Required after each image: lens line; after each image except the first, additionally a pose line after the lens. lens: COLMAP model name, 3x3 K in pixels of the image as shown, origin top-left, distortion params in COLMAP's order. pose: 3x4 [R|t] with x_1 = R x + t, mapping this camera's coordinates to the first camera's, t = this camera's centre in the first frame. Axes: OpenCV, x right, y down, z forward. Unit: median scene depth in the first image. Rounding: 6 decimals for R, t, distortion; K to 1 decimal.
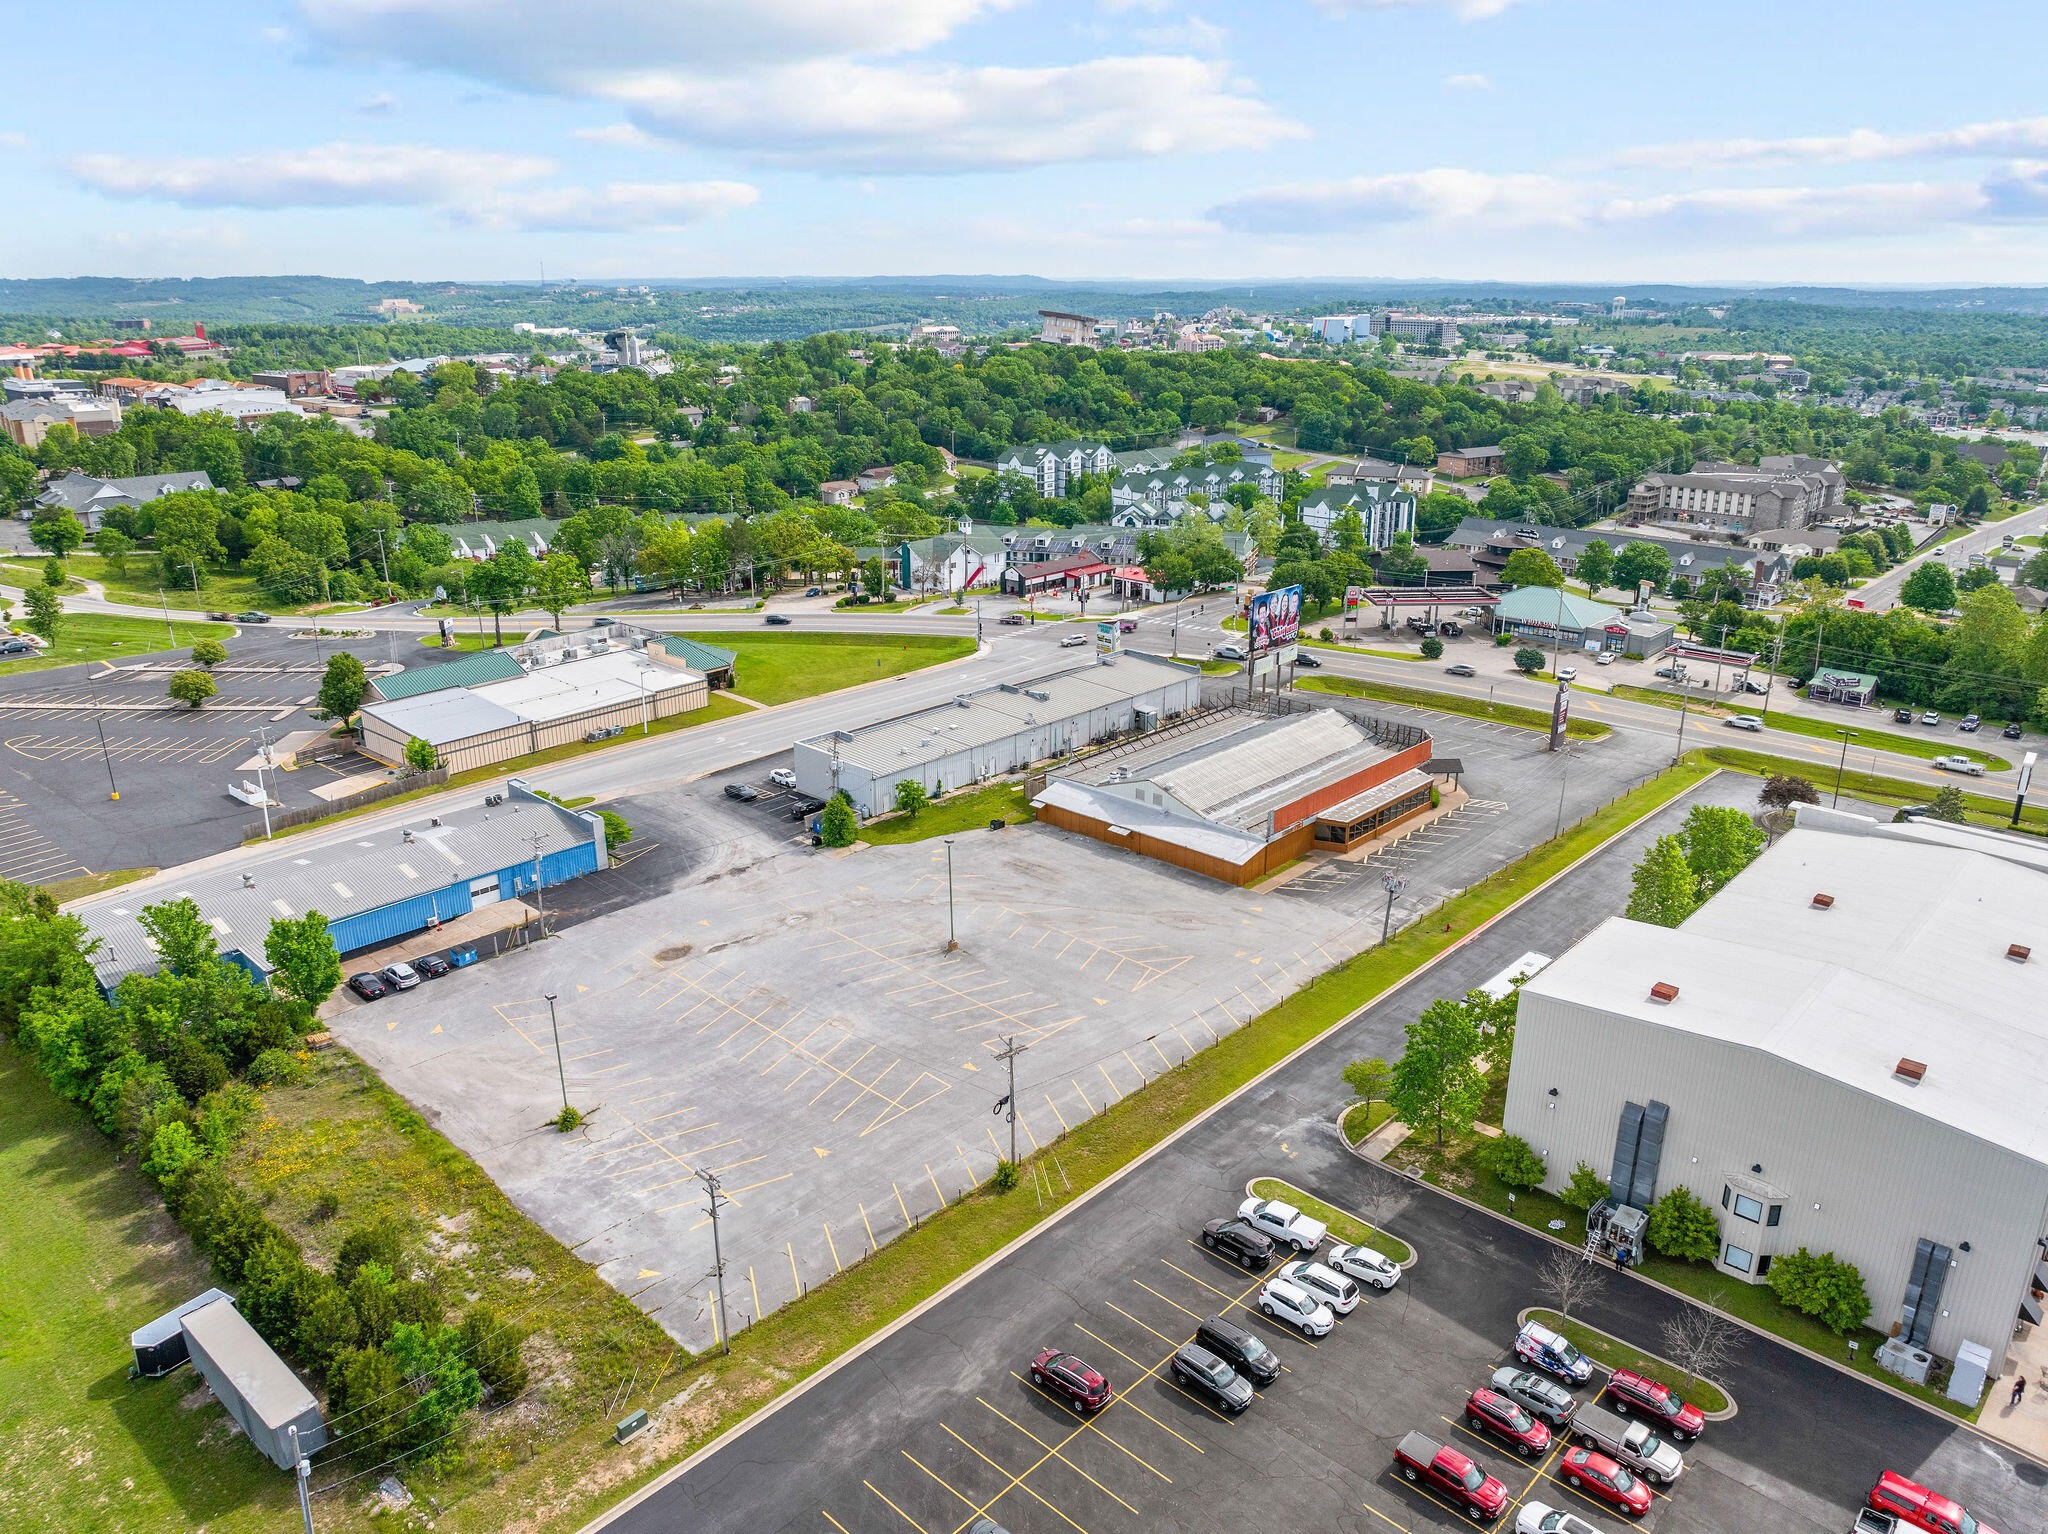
lens RADIAL K [[1439.9, 0, 1023.7], [0, 1439.9, 762.4], [0, 0, 1]] dist [-0.040450, 0.005565]
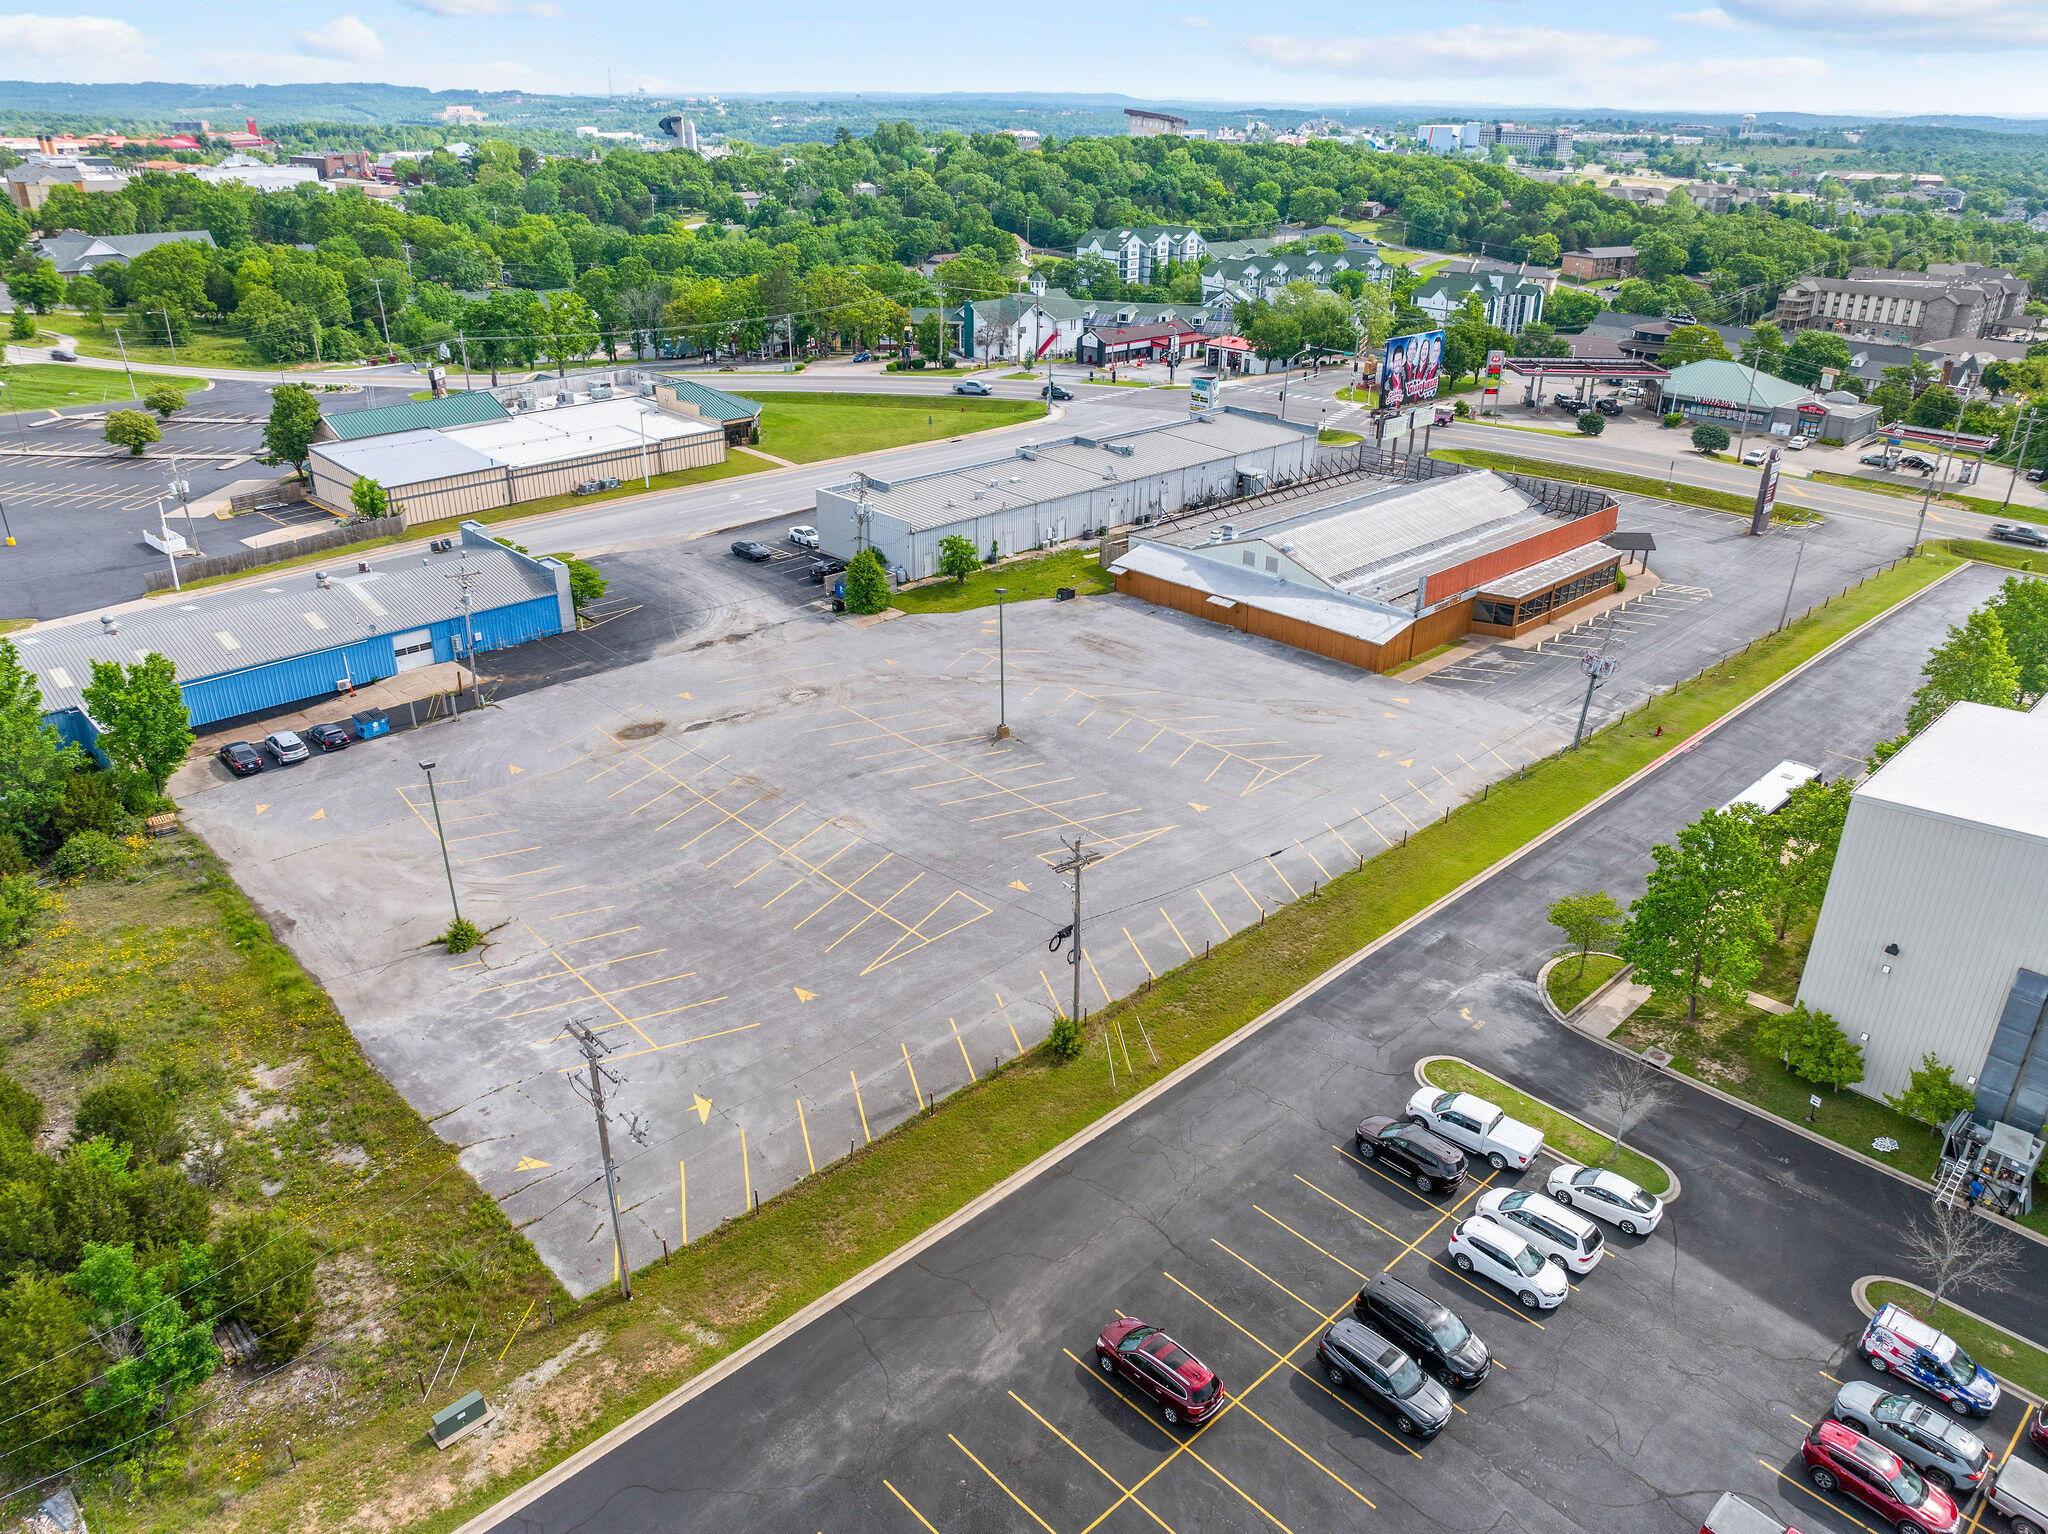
lens RADIAL K [[1439.9, 0, 1028.8], [0, 1439.9, 771.4], [0, 0, 1]] dist [-0.040450, 0.005565]
pose [[0.998674, 0.032271, -0.040106, -0.004186], [-0.027373, 0.992732, 0.117191, 0.055252], [0.043596, -0.115938, 0.992299, 0.228124]]
